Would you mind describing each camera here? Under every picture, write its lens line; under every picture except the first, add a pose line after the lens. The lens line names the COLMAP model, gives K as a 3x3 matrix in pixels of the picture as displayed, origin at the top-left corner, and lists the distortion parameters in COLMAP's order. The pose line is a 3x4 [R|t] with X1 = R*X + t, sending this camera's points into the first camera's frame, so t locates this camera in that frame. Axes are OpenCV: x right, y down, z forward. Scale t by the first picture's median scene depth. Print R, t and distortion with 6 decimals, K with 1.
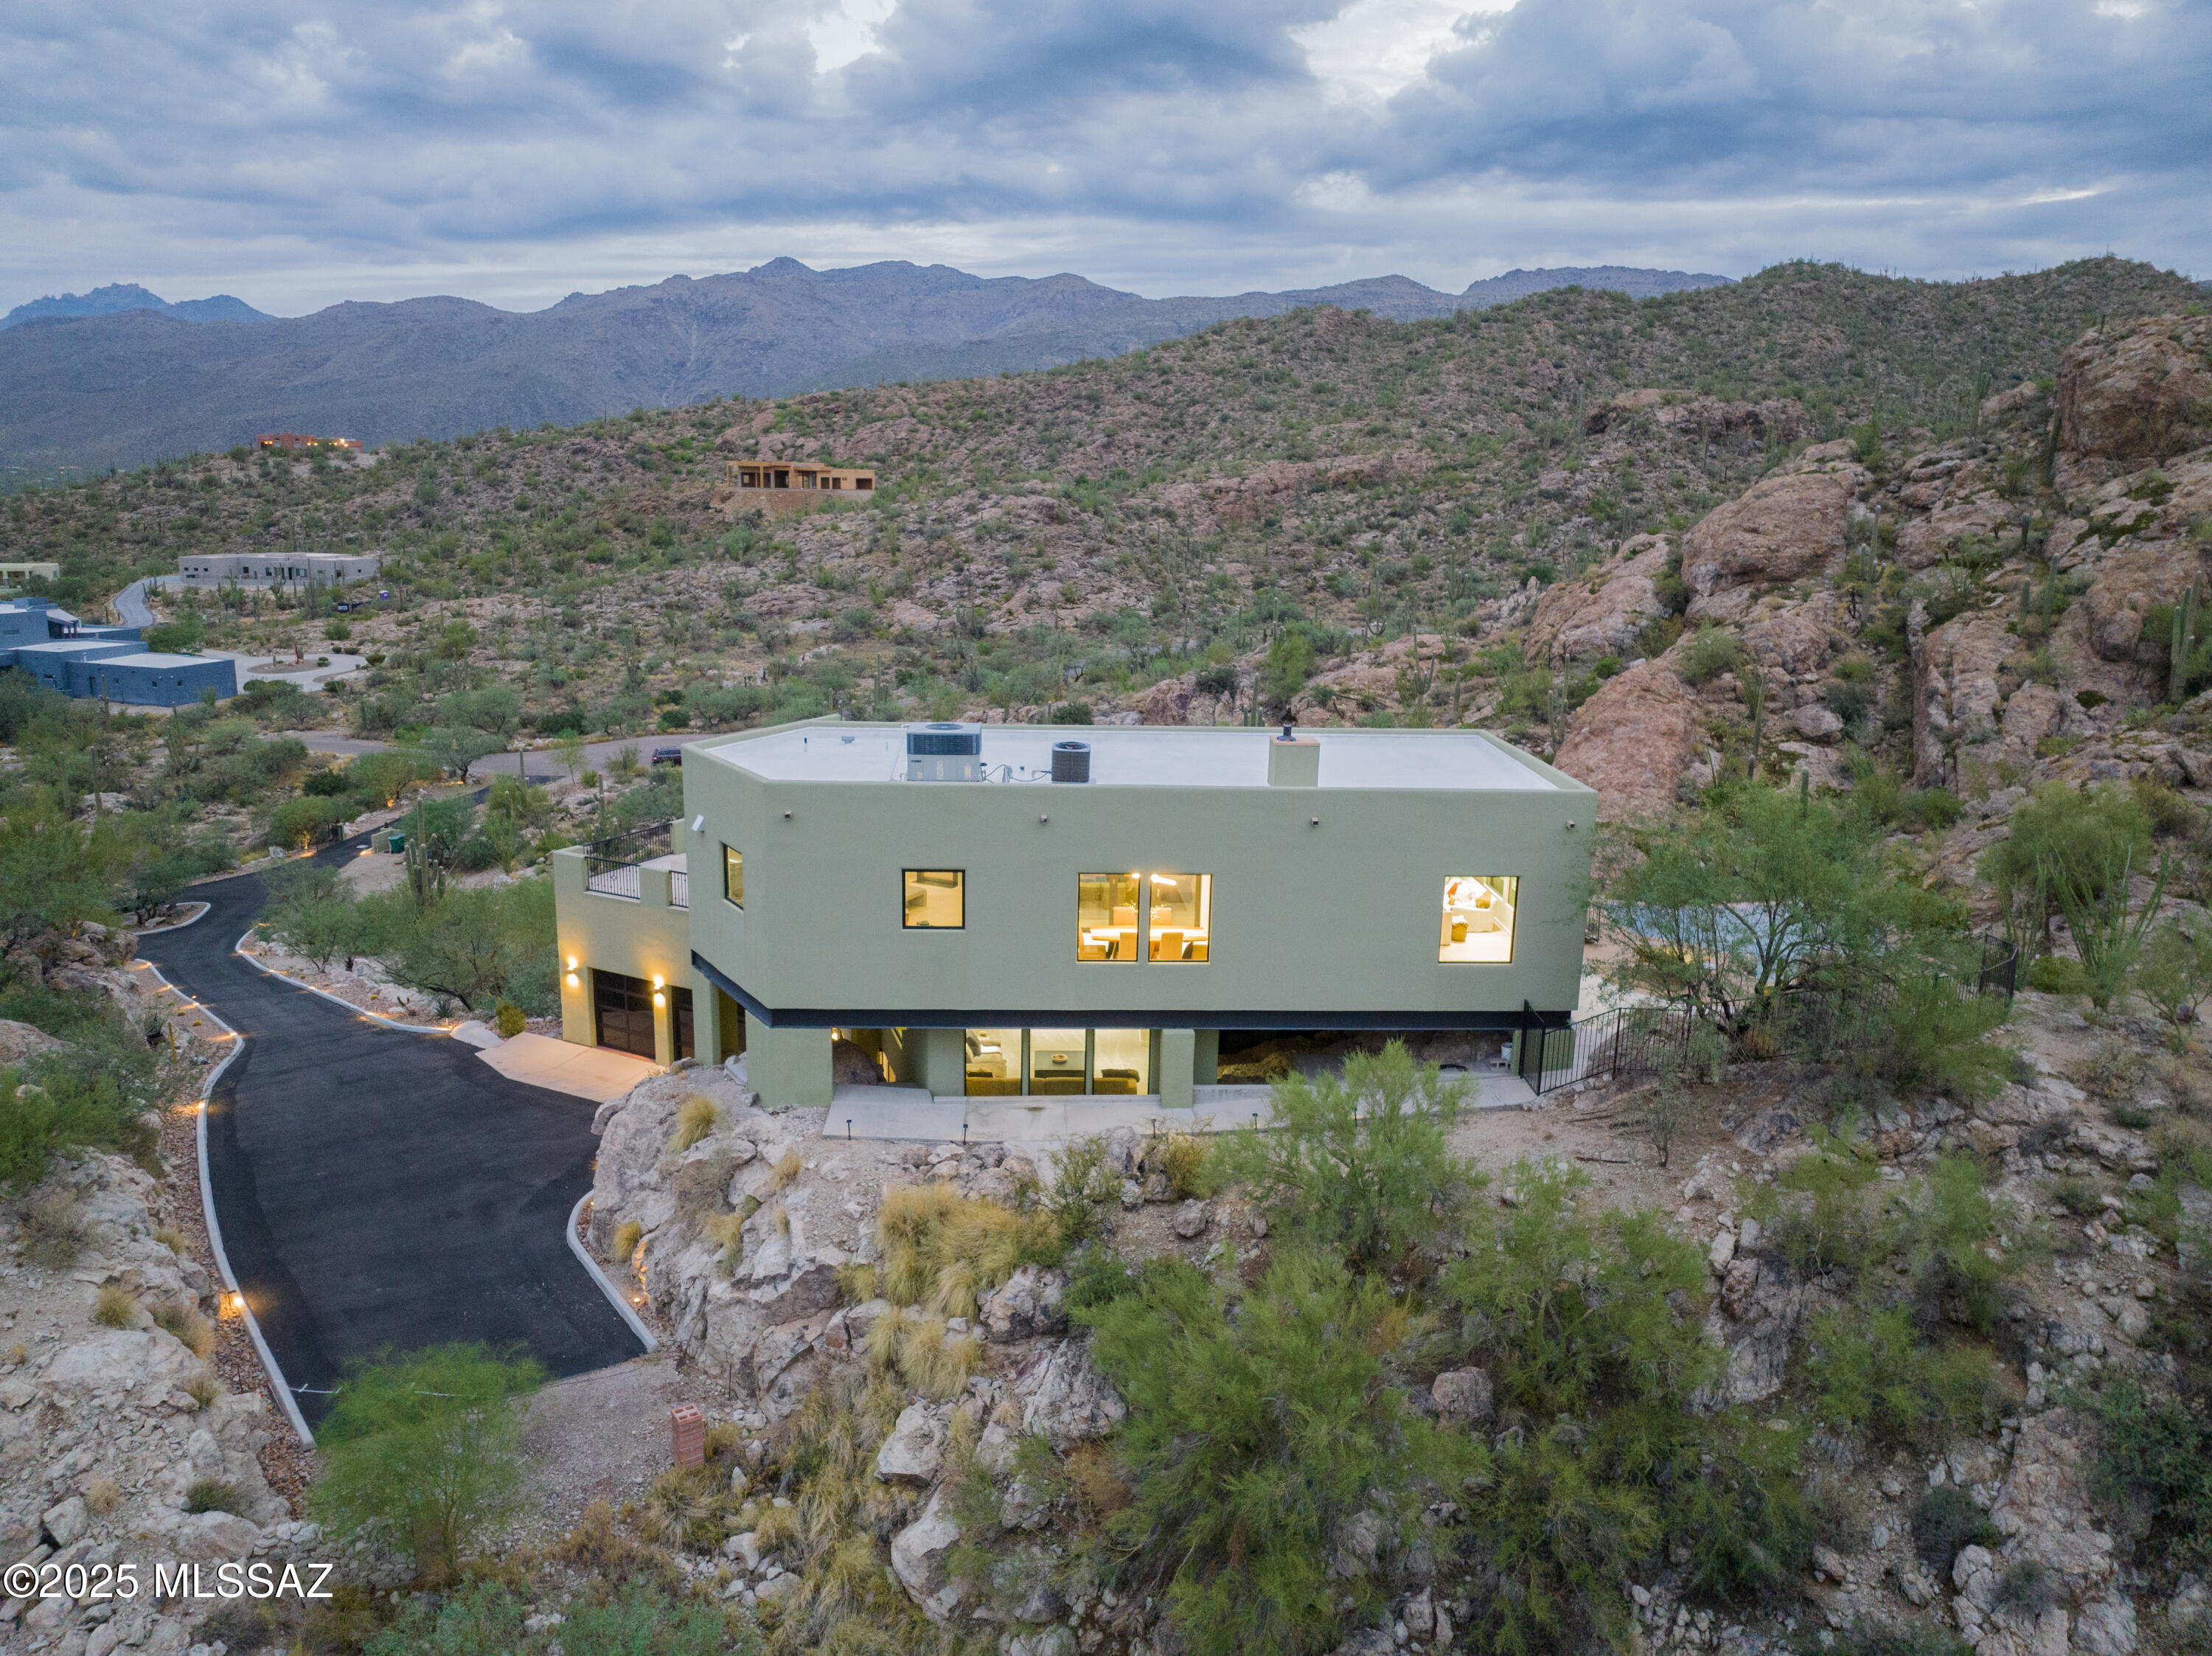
lens RADIAL K [[1560.5, 0, 1106.9], [0, 1560.5, 829.4], [0, 0, 1]] dist [-0.040761, 0.013943]
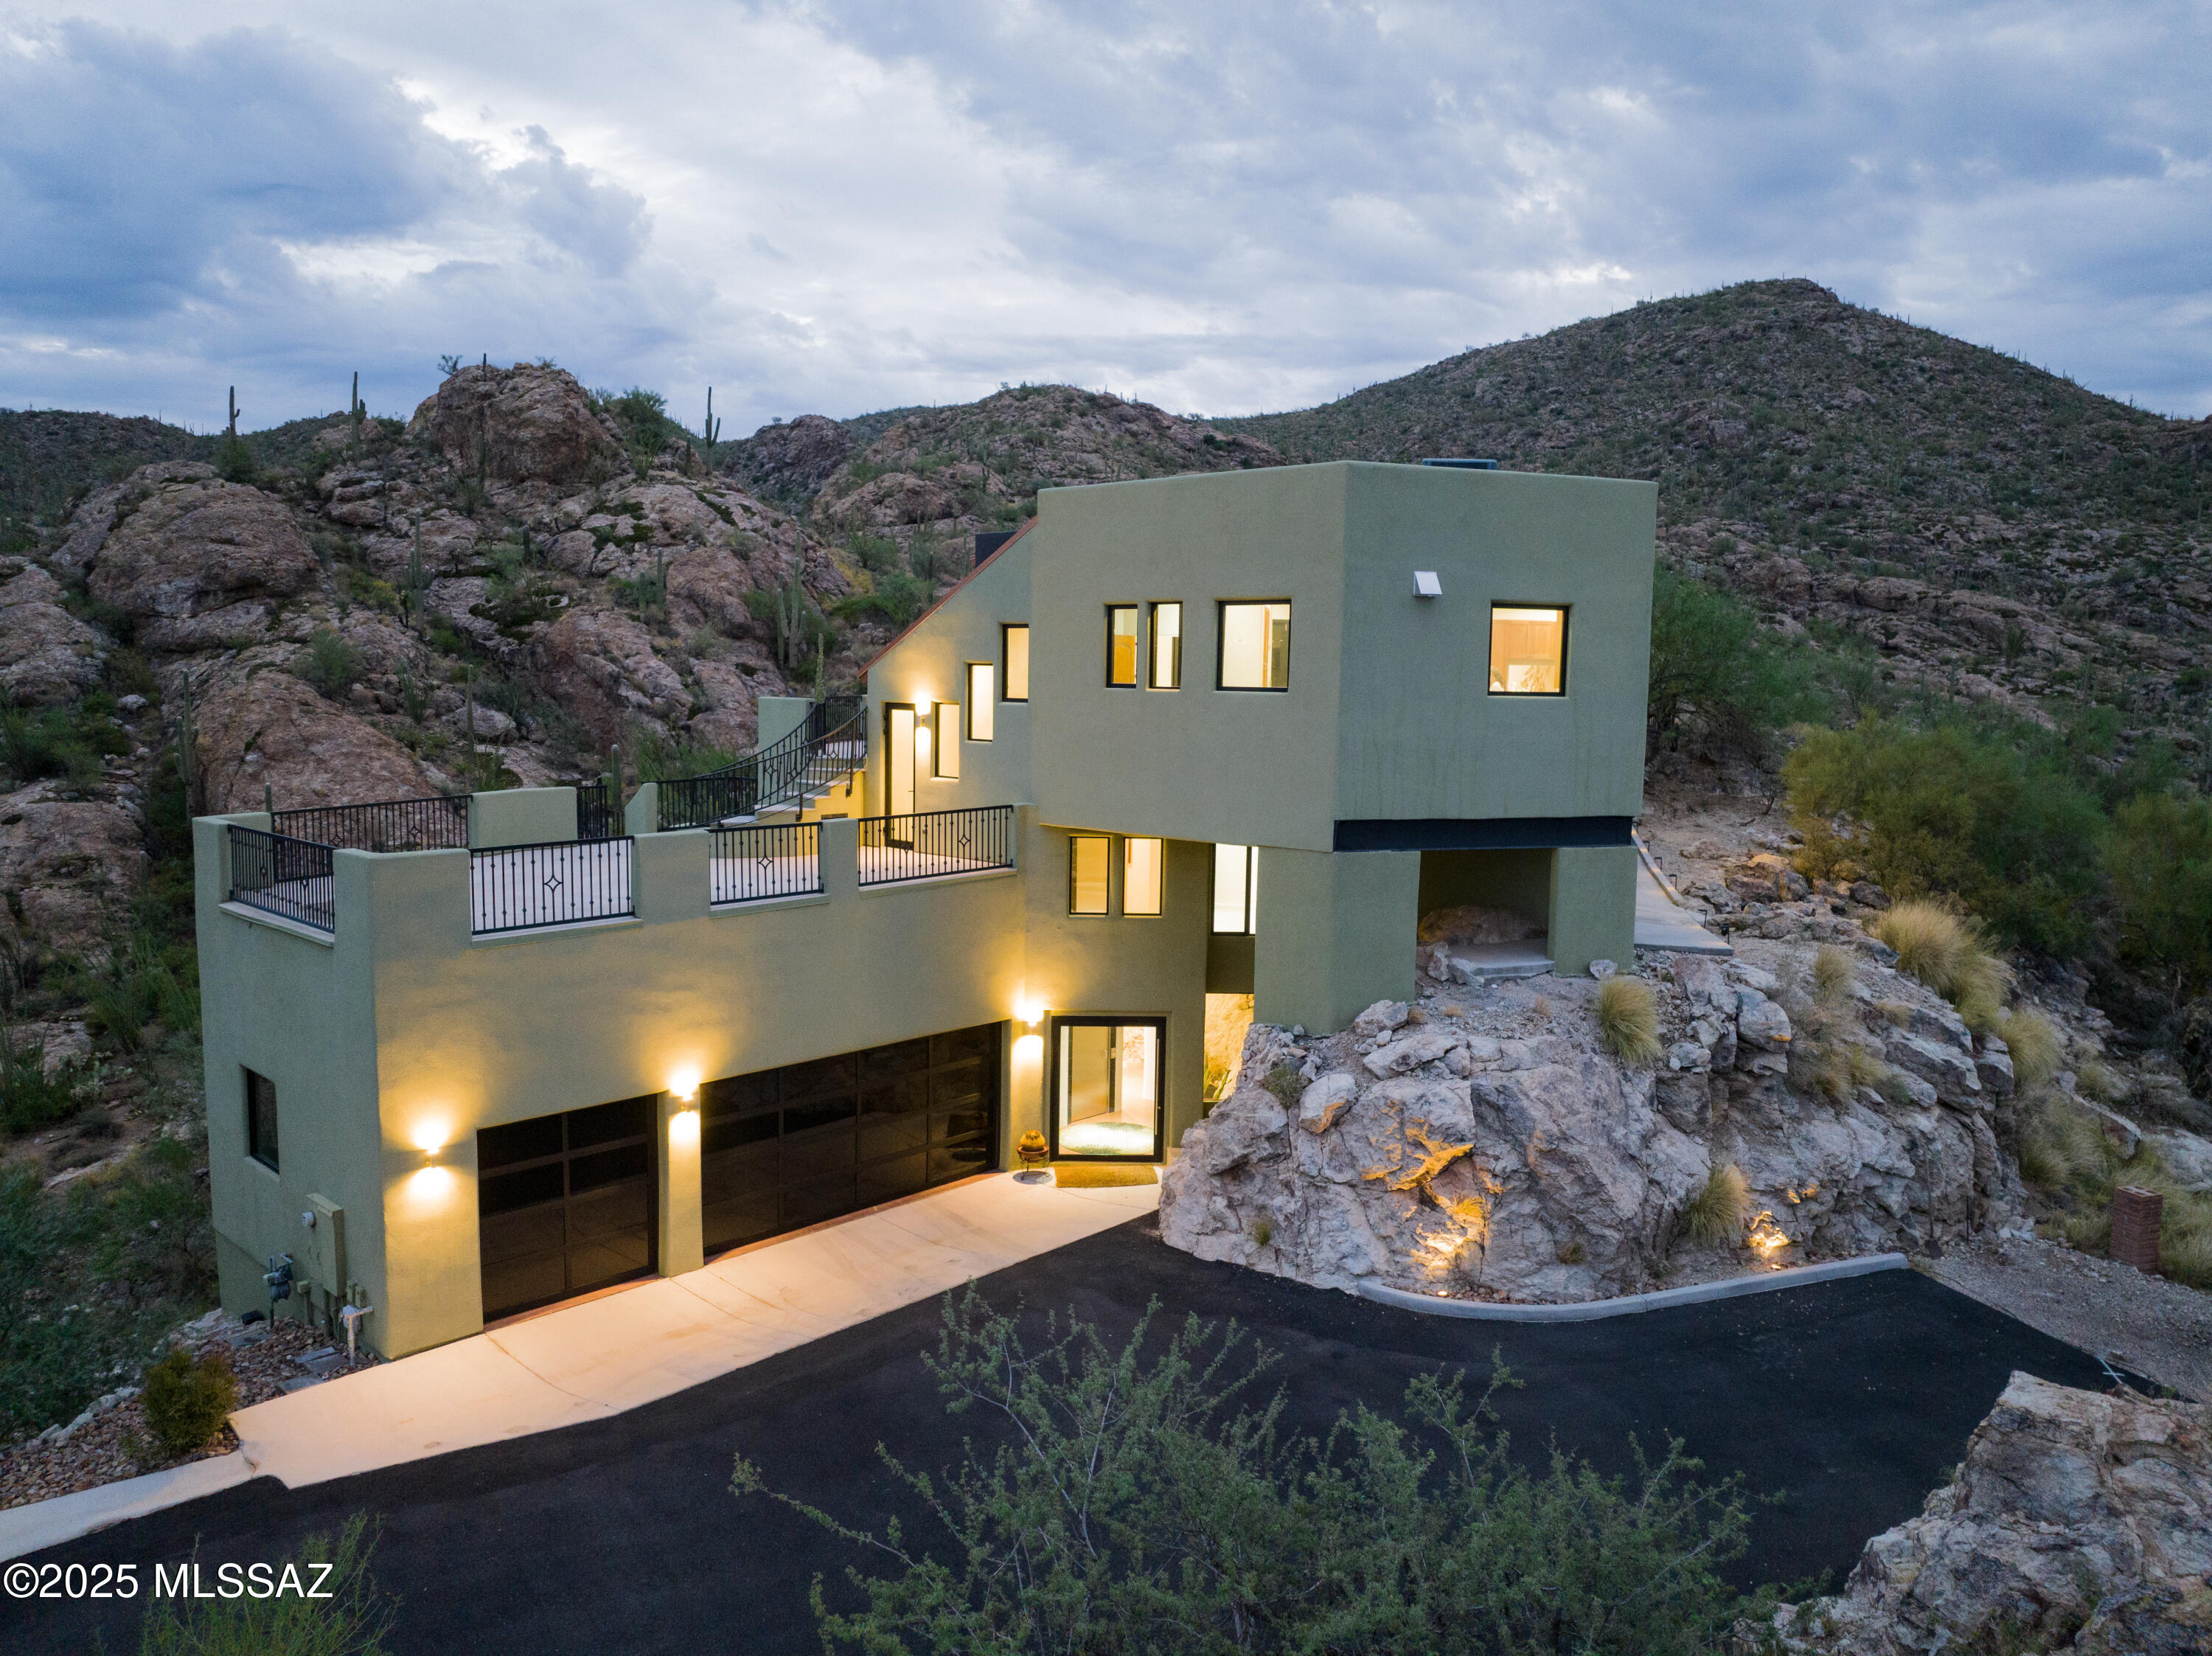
lens RADIAL K [[1559.1, 0, 1104.4], [0, 1559.1, 831.9], [0, 0, 1]] dist [-0.017835, -0.033751]
pose [[0.271931, -0.119445, 0.954875, -0.330836], [0.199502, 0.977707, 0.065486, 0.008680], [-0.941410, 0.172692, 0.289698, 0.353246]]
